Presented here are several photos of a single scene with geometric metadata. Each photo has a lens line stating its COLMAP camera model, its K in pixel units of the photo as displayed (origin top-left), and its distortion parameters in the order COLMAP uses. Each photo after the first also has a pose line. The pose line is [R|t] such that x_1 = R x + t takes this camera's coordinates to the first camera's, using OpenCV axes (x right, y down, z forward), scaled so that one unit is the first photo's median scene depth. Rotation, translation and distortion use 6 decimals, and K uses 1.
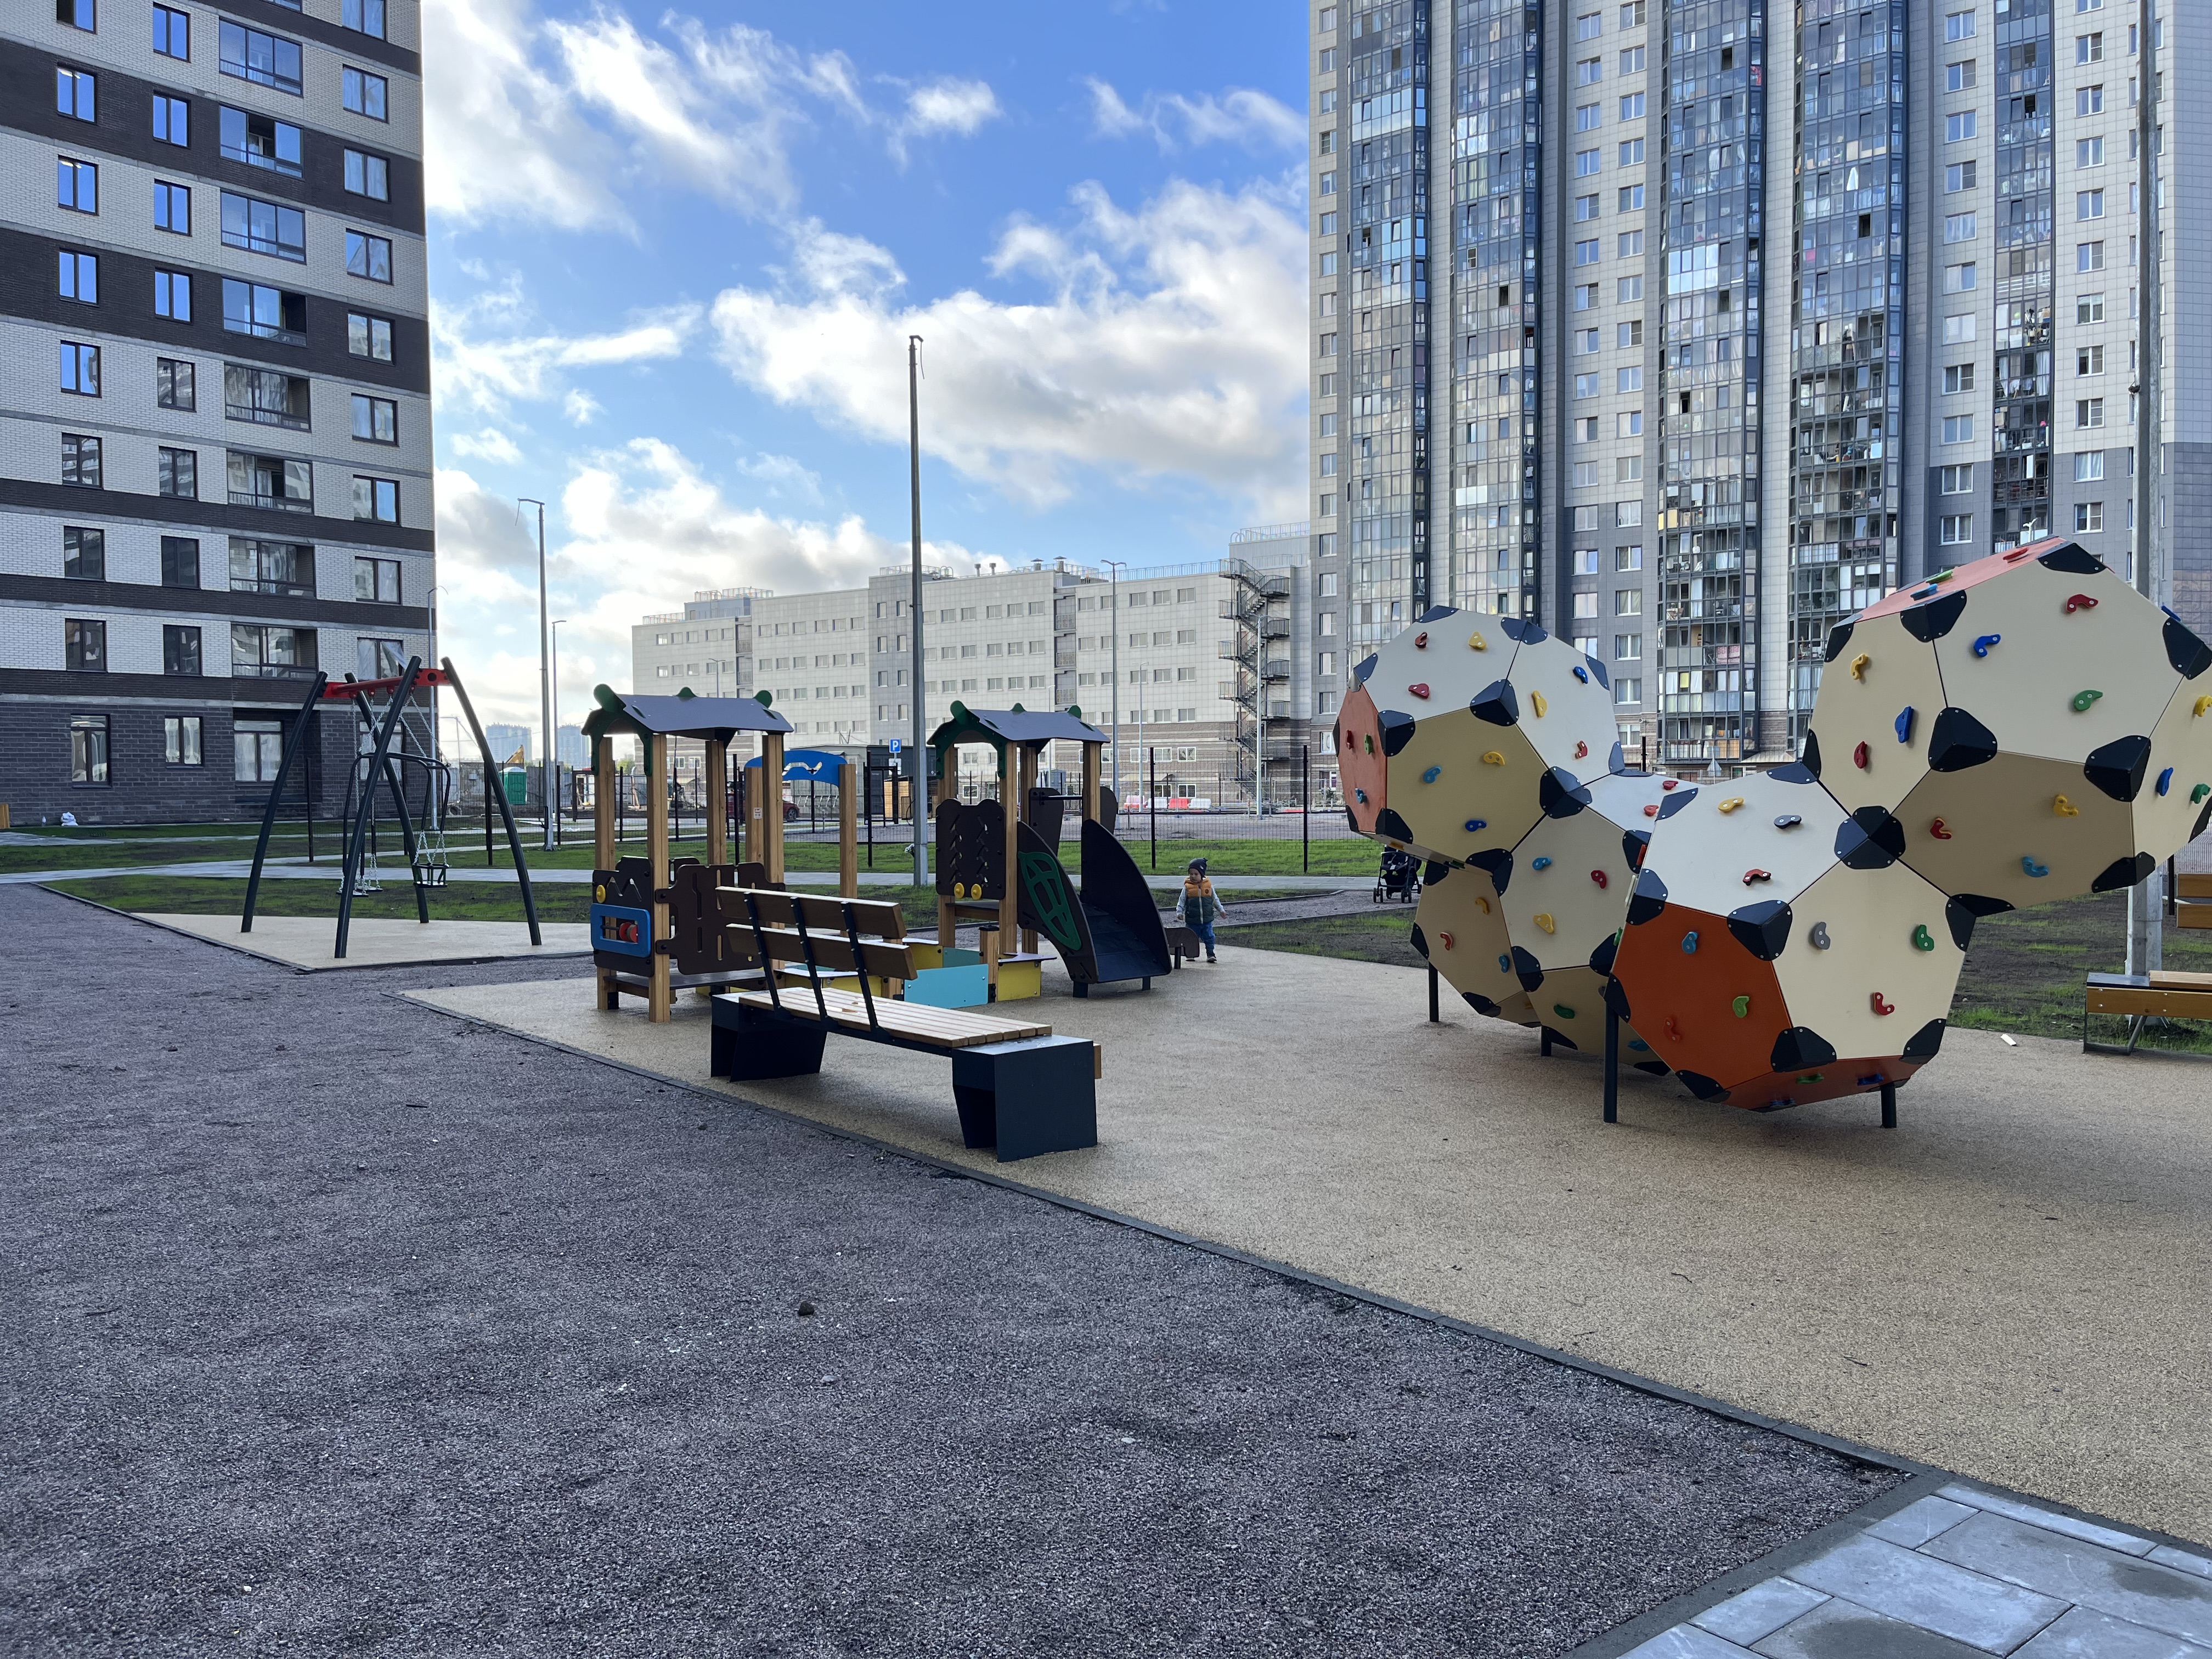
lens RADIAL K [[1681.1, 0, 1136.9], [0, 1681.1, 832.2], [0, 0, 1]] dist [0.069549, -0.092941]
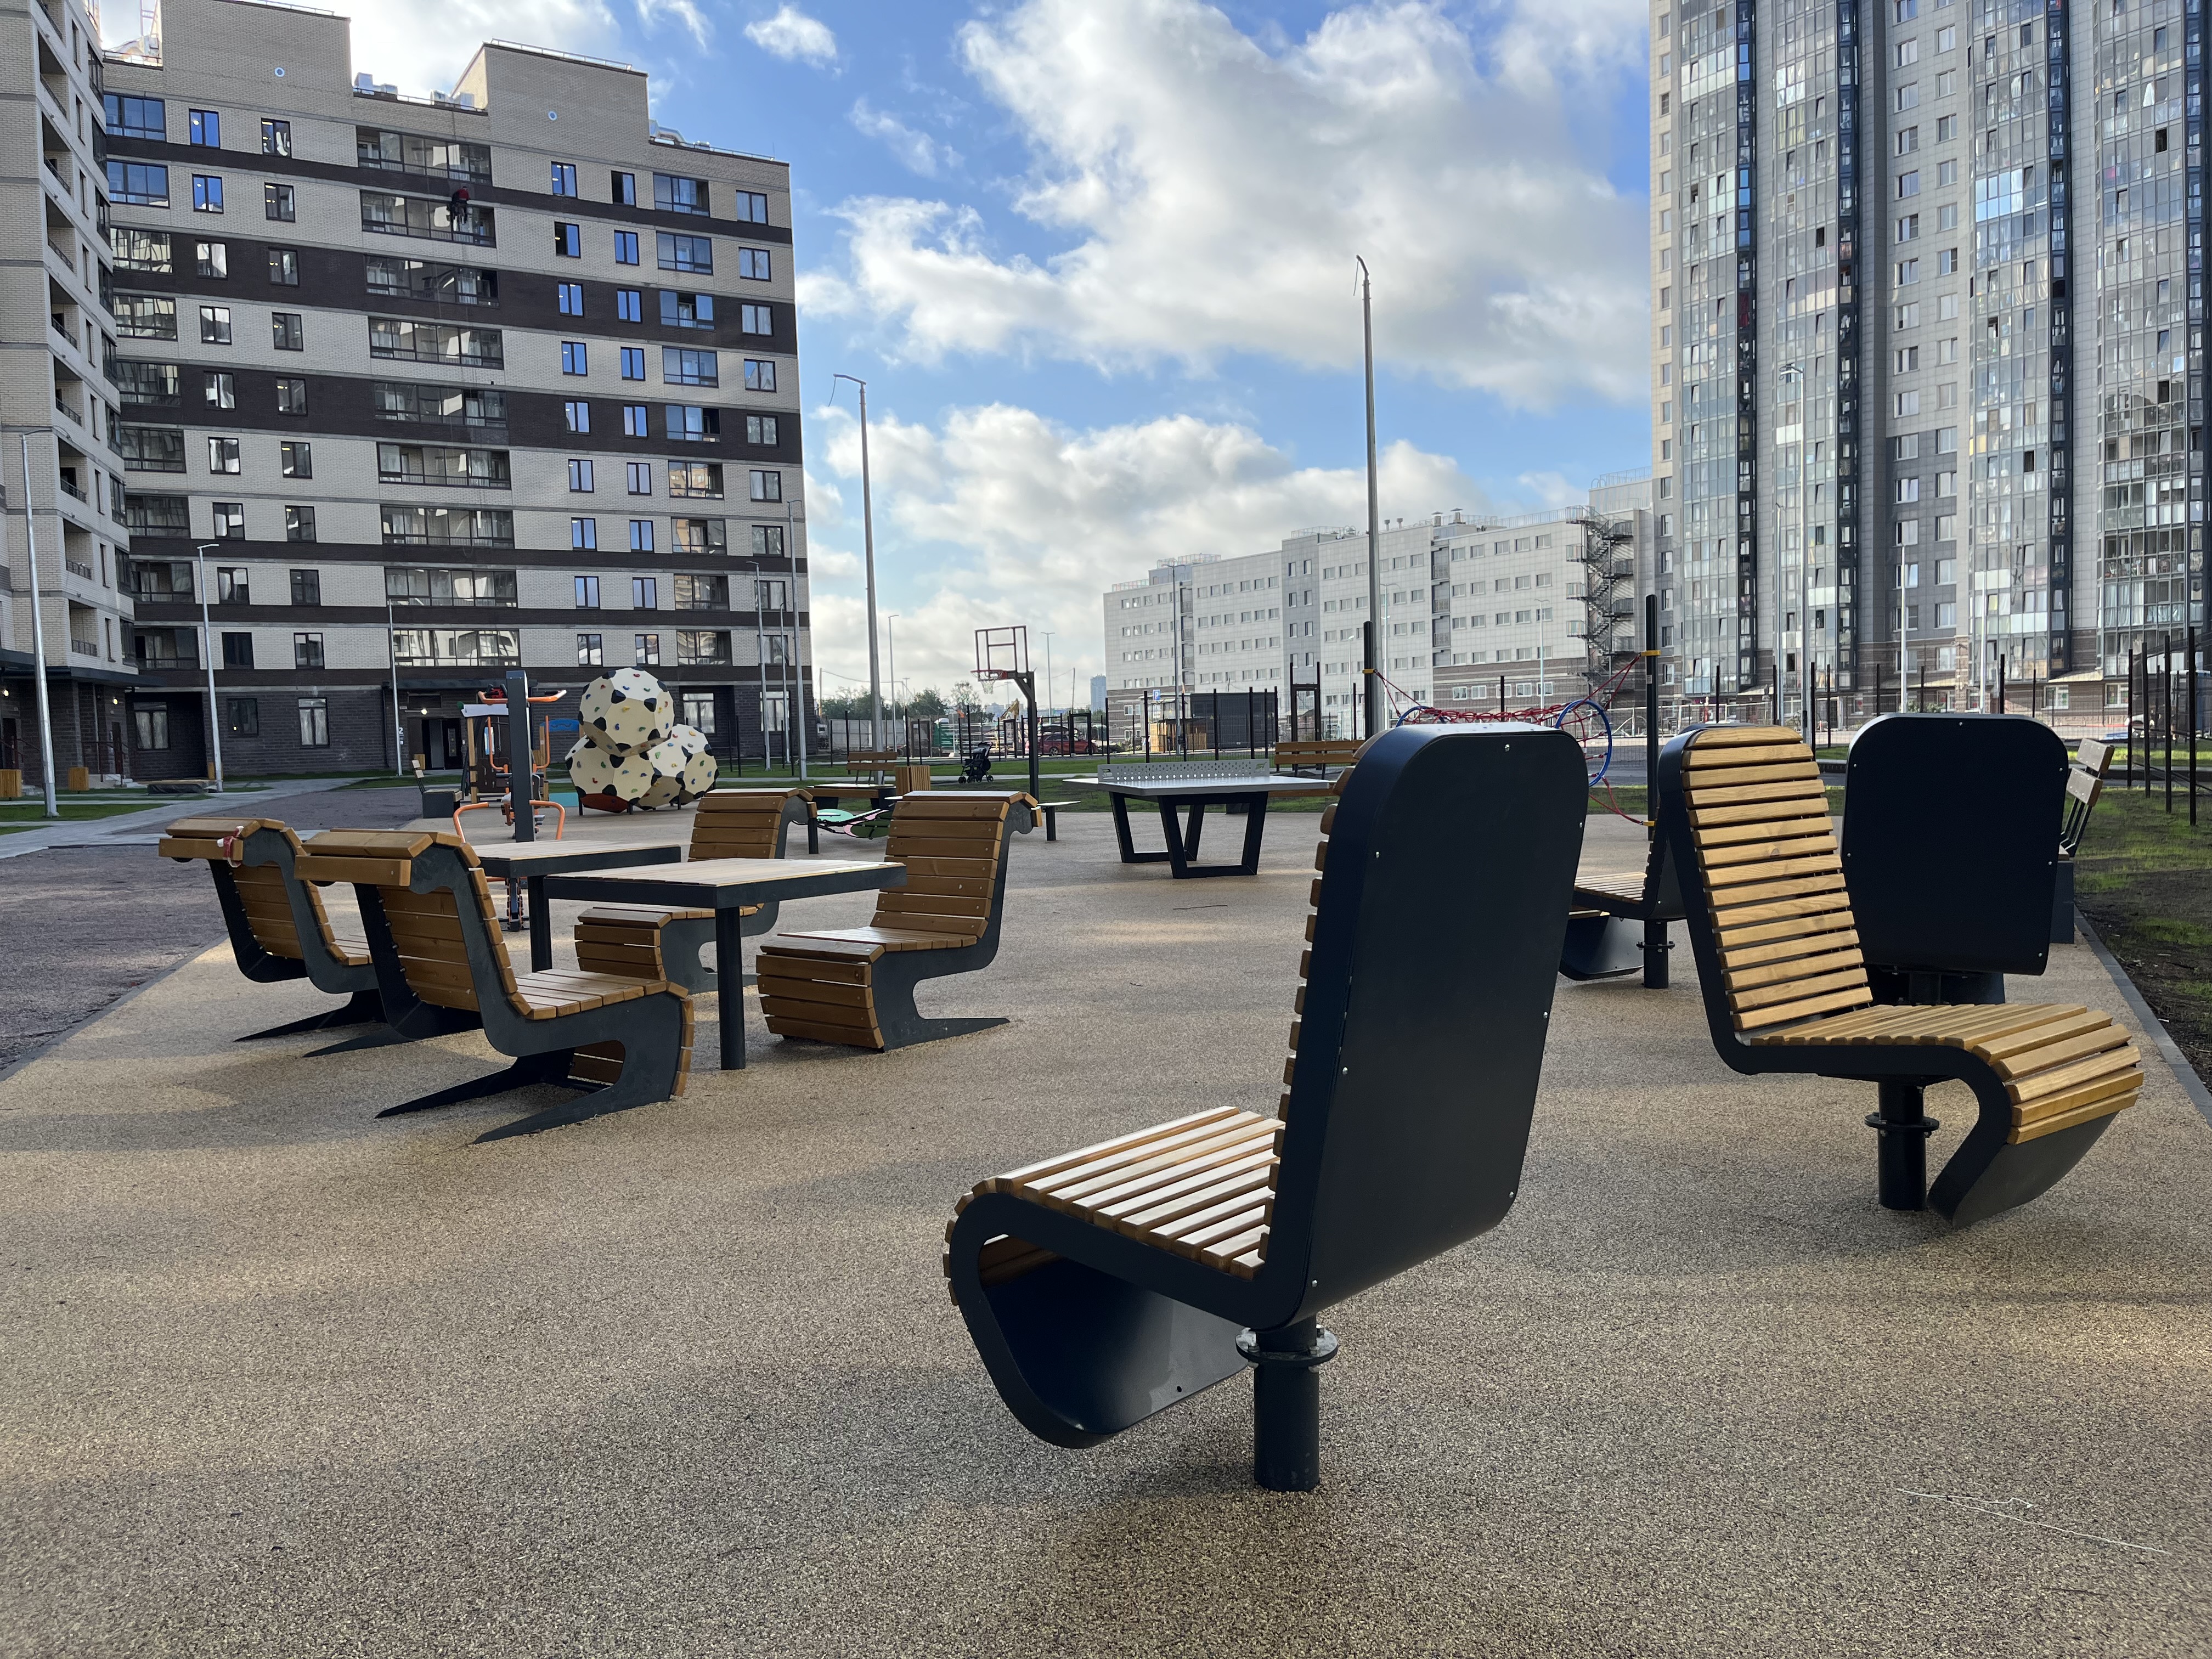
lens RADIAL K [[1681.1, 0, 1101.7], [0, 1681.1, 834.3], [0, 0, 1]] dist [0.069549, -0.092941]
pose [[0.933034, 0.001074, -0.359786, 0.206586], [0.012524, 0.999292, 0.035463, 0.006458], [0.359570, -0.037595, 0.932361, -0.161392]]
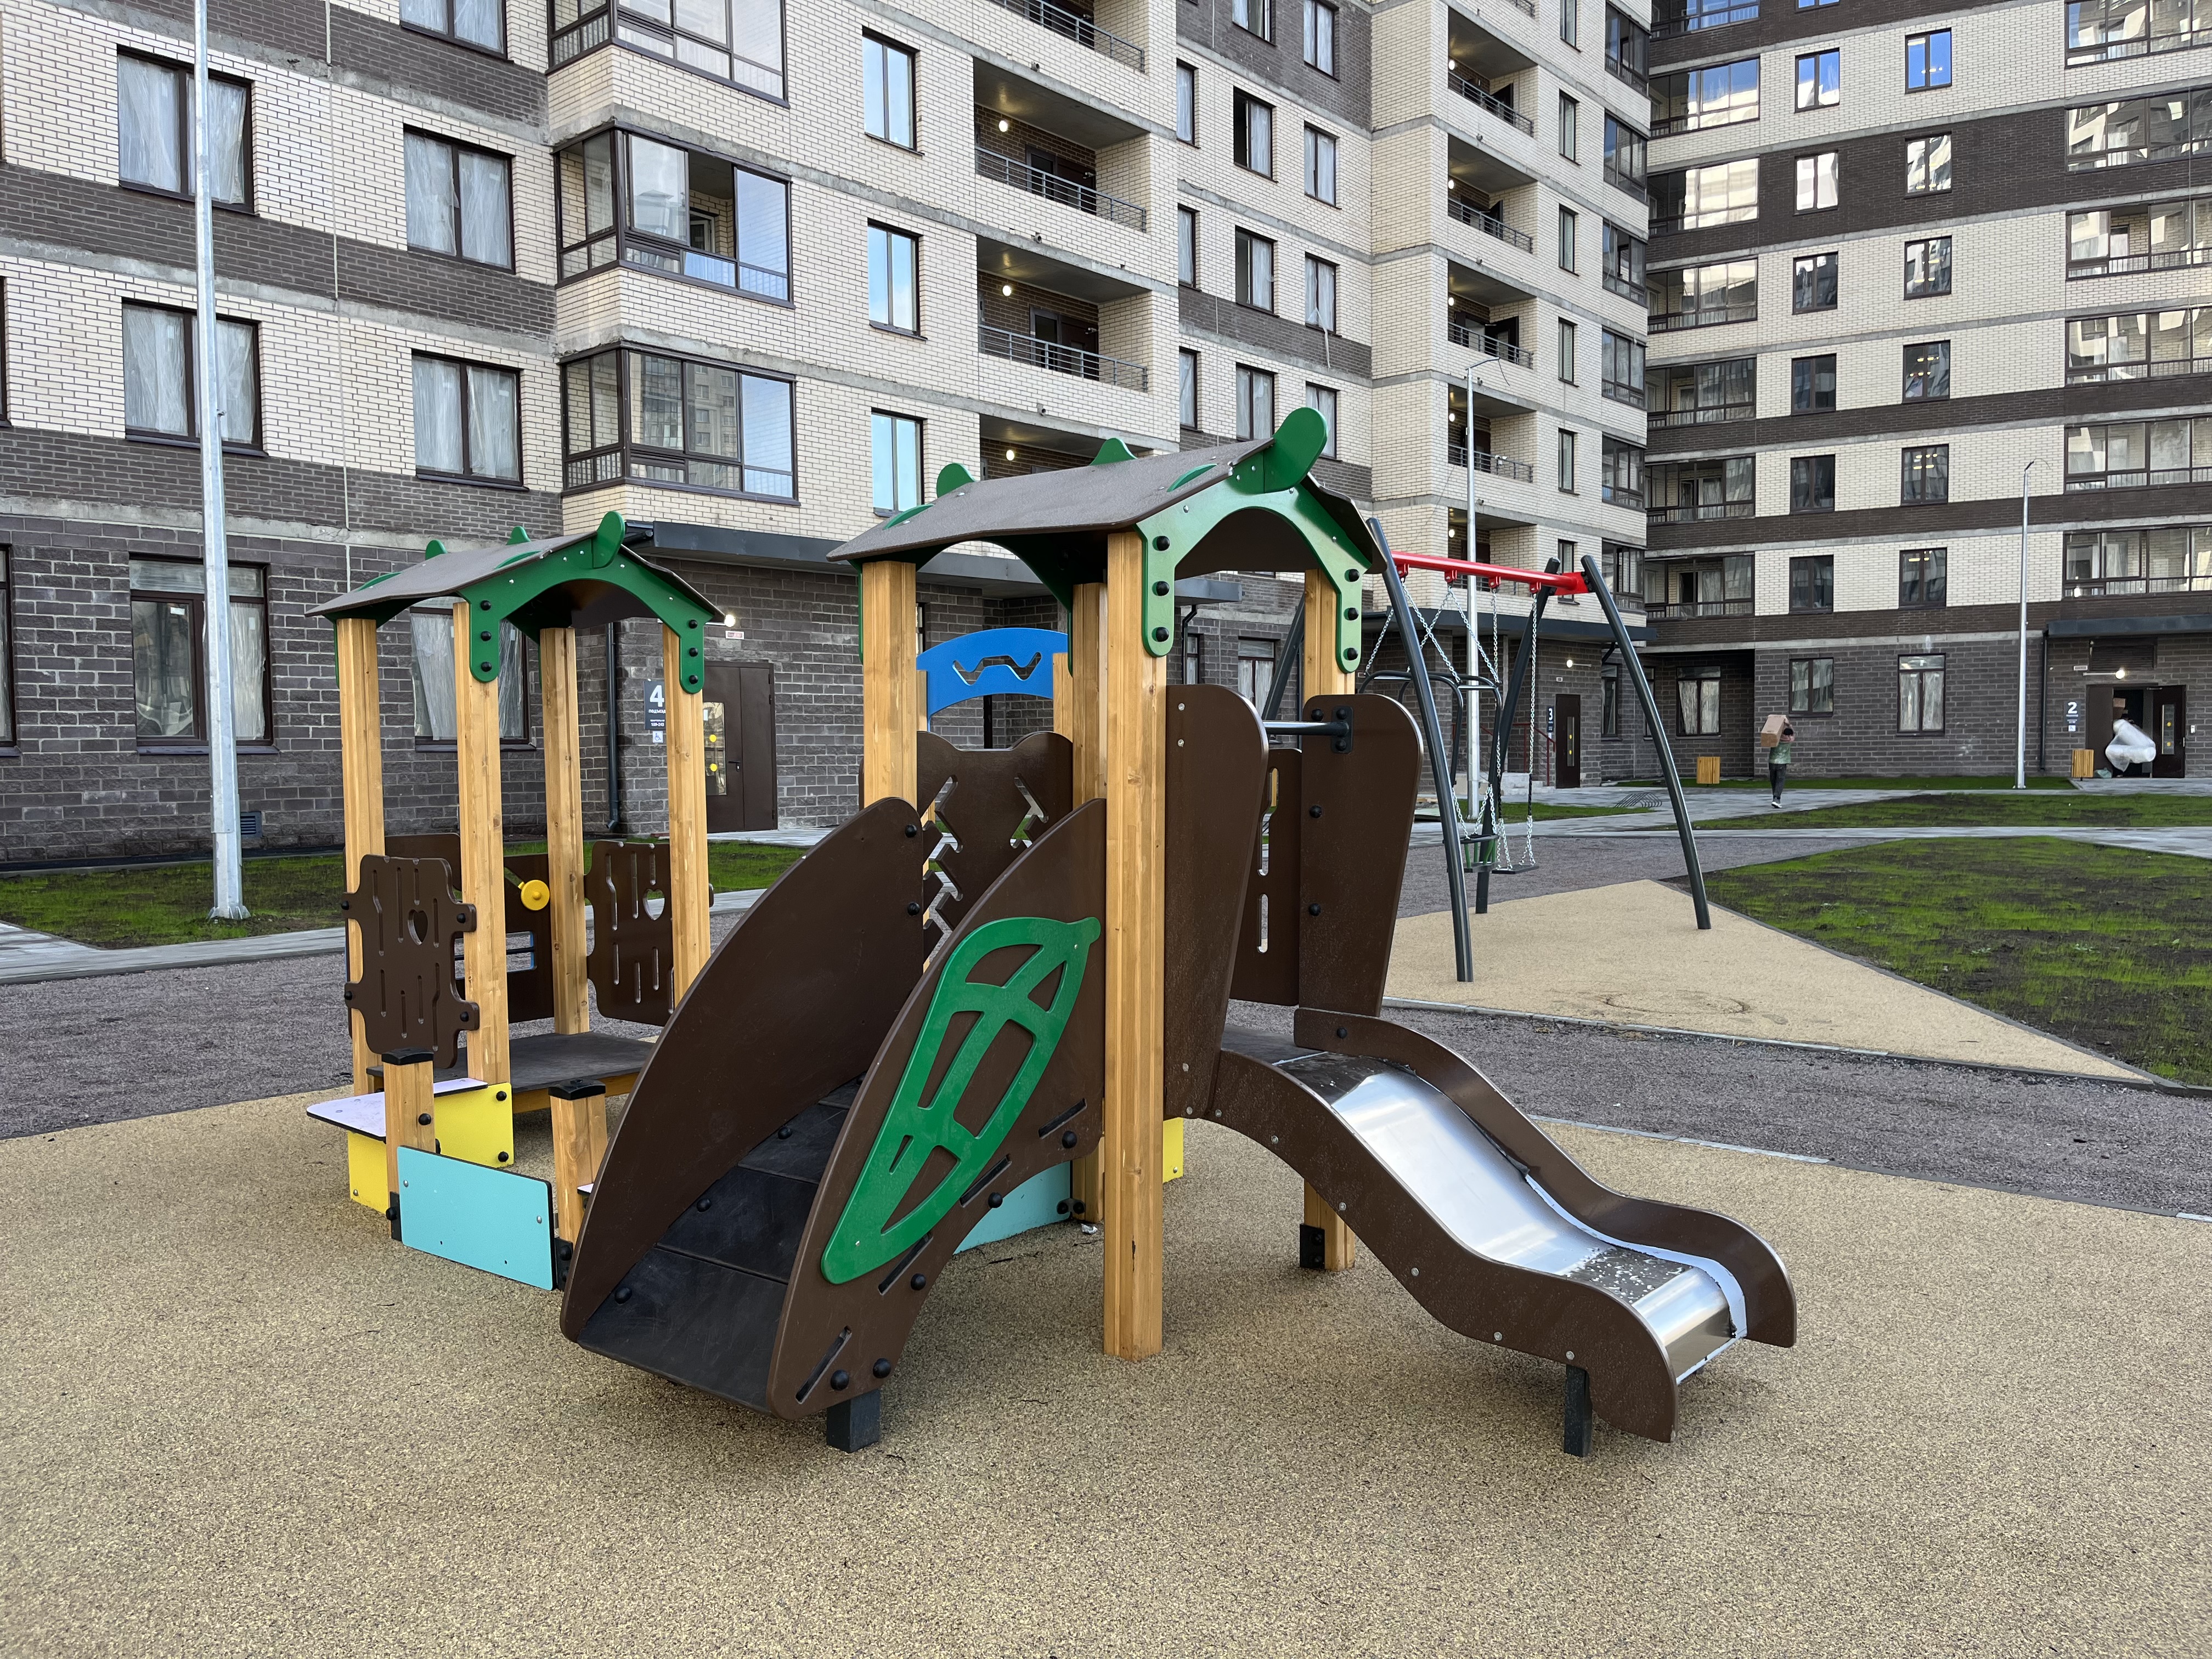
lens RADIAL K [[1735.5, 0, 1147.8], [0, 1735.5, 801.5], [0, 0, 1]] dist [0.061226, -0.015637]
pose [[0.185774, 0.036510, -0.981914, 0.042720], [-0.021267, 0.999225, 0.033130, -0.002988], [0.982362, 0.014728, 0.186407, 0.119820]]
